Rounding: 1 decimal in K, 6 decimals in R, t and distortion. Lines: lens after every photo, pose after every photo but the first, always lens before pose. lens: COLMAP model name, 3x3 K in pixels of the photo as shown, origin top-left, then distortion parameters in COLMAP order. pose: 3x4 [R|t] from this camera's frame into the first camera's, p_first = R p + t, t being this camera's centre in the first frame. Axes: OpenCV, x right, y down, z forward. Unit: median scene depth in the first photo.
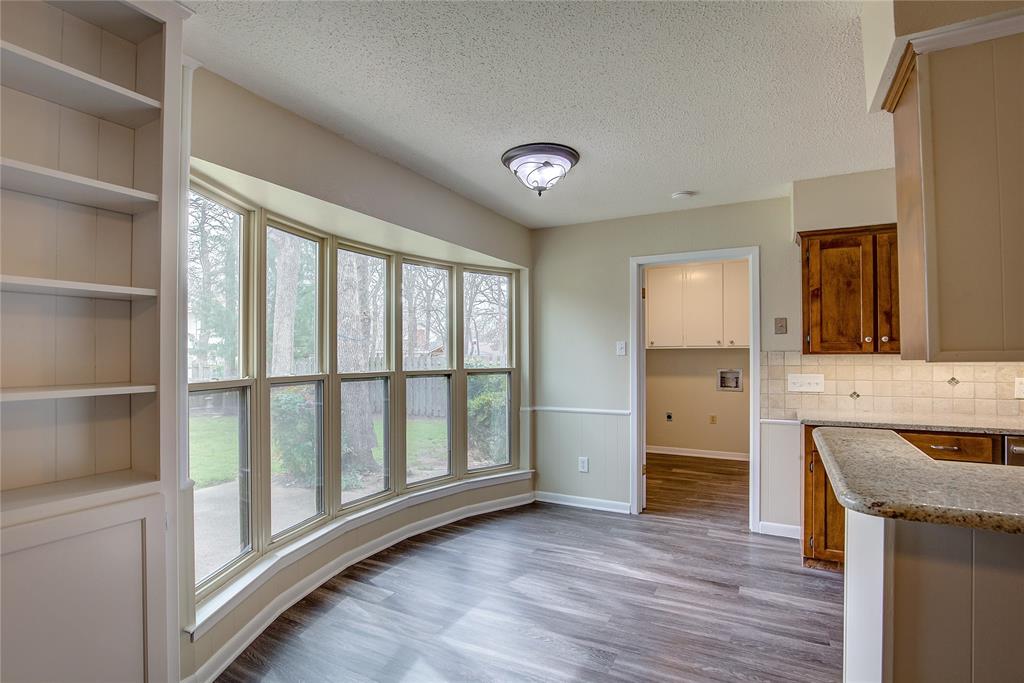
lens RADIAL K [[486.6, 0, 511.3], [0, 486.6, 352.3], [0, 0, 1]] dist [-0.034810, 0.000165]
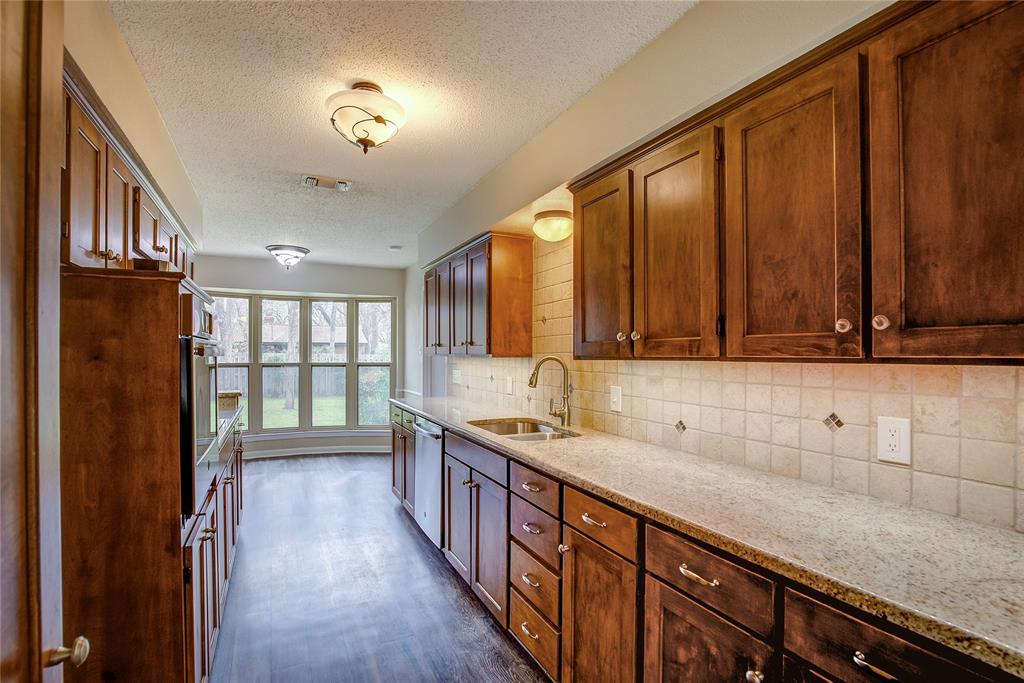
lens RADIAL K [[467.2, 0, 506.6], [0, 467.2, 353.7], [0, 0, 1]] dist [-0.025243, 0.000214]
pose [[0.816530, 0.005704, -0.577276, 1.589280], [-0.000018, 0.999951, 0.009855, -0.014269], [0.577304, -0.008036, 0.816490, 0.025542]]
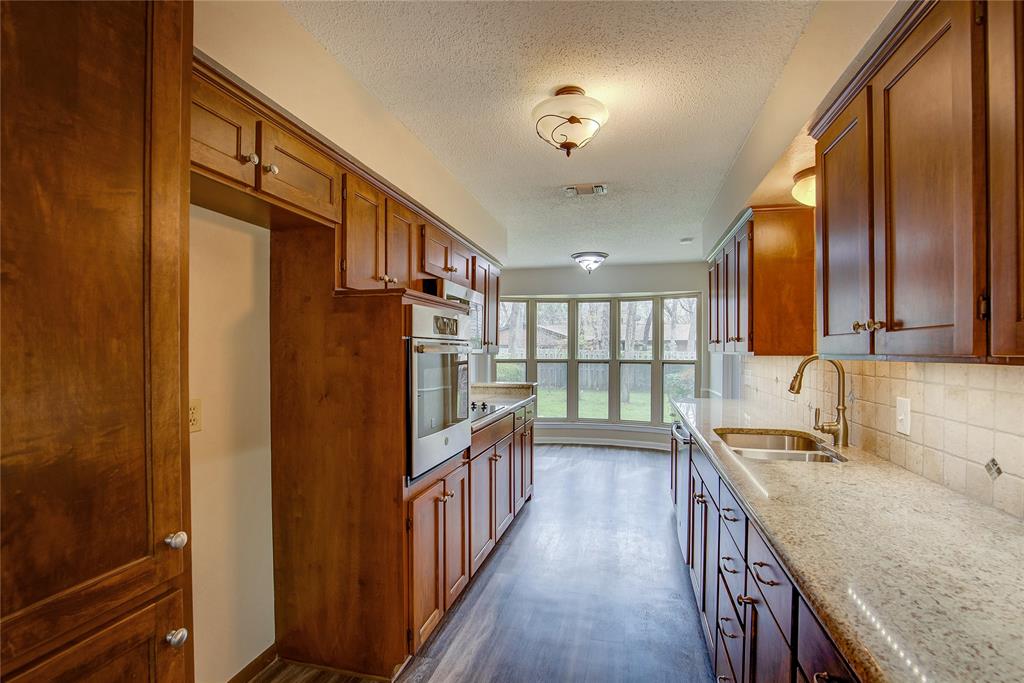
lens RADIAL K [[466.8, 0, 532.8], [0, 466.8, 351.4], [0, 0, 1]] dist [-0.022852, 0.000519]
pose [[0.283473, 0.006702, -0.958957, 1.674743], [0.005721, 0.999946, 0.008679, -0.013558], [0.958963, -0.007947, 0.283419, 0.191485]]
